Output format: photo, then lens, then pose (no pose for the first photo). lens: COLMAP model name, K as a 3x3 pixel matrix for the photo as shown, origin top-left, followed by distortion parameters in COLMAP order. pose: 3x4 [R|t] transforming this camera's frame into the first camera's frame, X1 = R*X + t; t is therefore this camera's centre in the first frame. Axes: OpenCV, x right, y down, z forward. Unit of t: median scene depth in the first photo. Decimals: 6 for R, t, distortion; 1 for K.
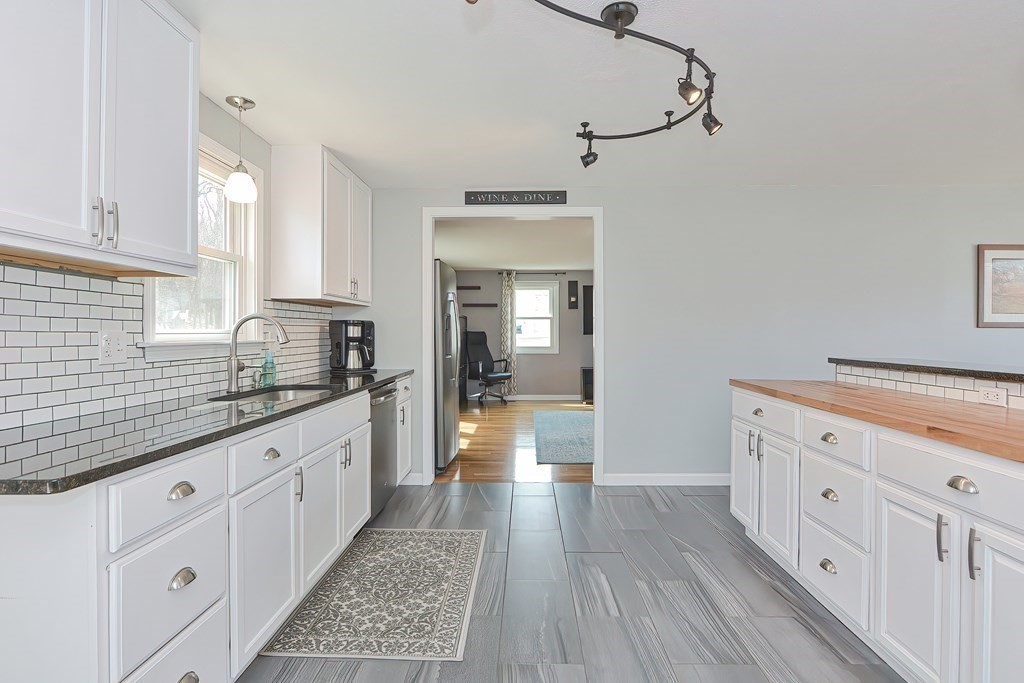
lens RADIAL K [[495.5, 0, 518.8], [0, 495.5, 331.2], [0, 0, 1]] dist [-0.001817, -0.001626]
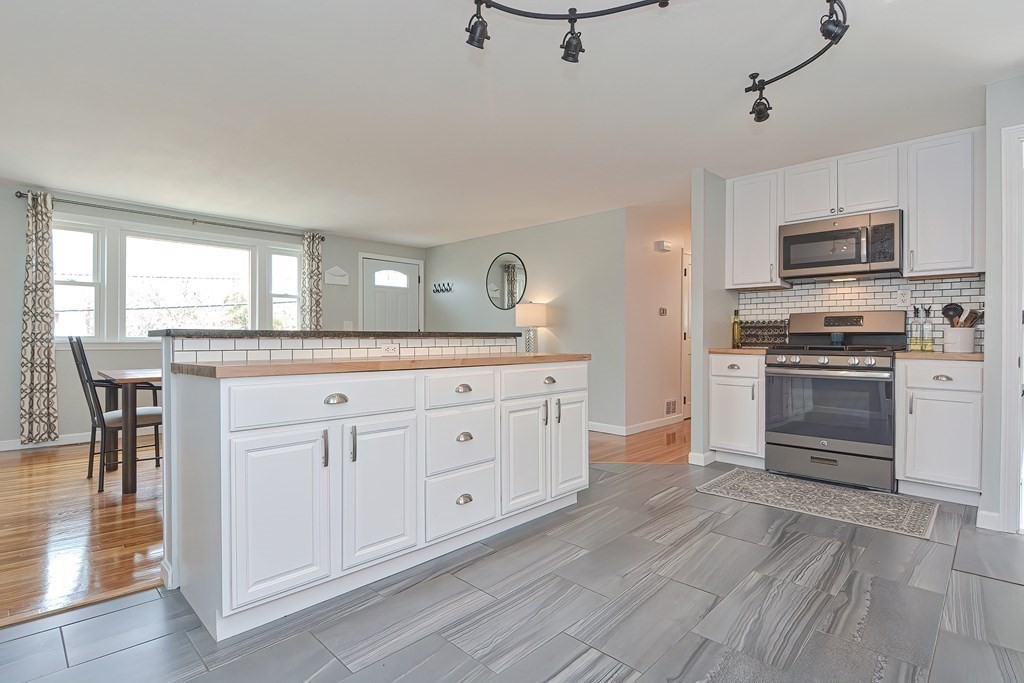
lens RADIAL K [[498.2, 0, 512.0], [0, 498.2, 341.5], [0, 0, 1]] dist [-0.005020, -0.001410]
pose [[-0.724767, -0.004979, 0.688976, -0.184097], [-0.002364, 0.999986, 0.004739, 0.072015], [-0.688990, 0.001805, -0.724768, 1.276215]]
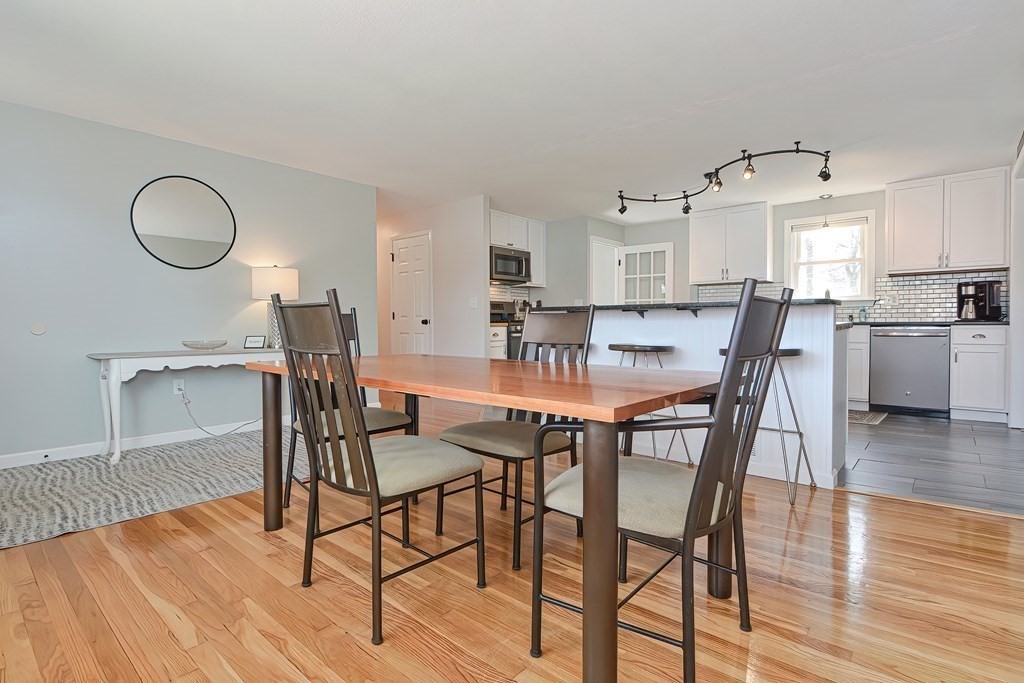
lens RADIAL K [[480.4, 0, 514.4], [0, 480.4, 334.9], [0, 0, 1]] dist [-0.000700, -0.008740]
pose [[-0.662677, 0.023799, -0.748527, 1.852452], [0.007392, 0.999654, 0.025239, 0.101875], [0.748869, 0.011192, -0.662623, 1.254699]]
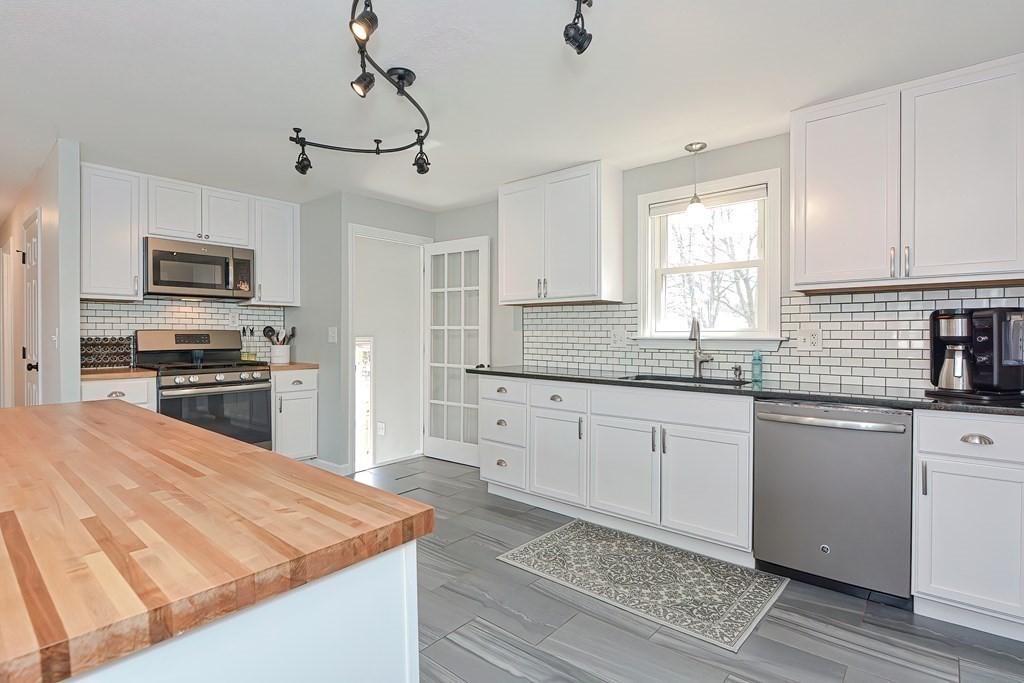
lens RADIAL K [[504.1, 0, 506.1], [0, 504.1, 340.7], [0, 0, 1]] dist [-0.002845, -0.000859]
pose [[-0.645288, 0.012446, -0.763838, 0.652068], [0.003663, 0.999906, 0.013198, 0.008487], [0.763930, 0.005719, -0.645274, 1.308709]]
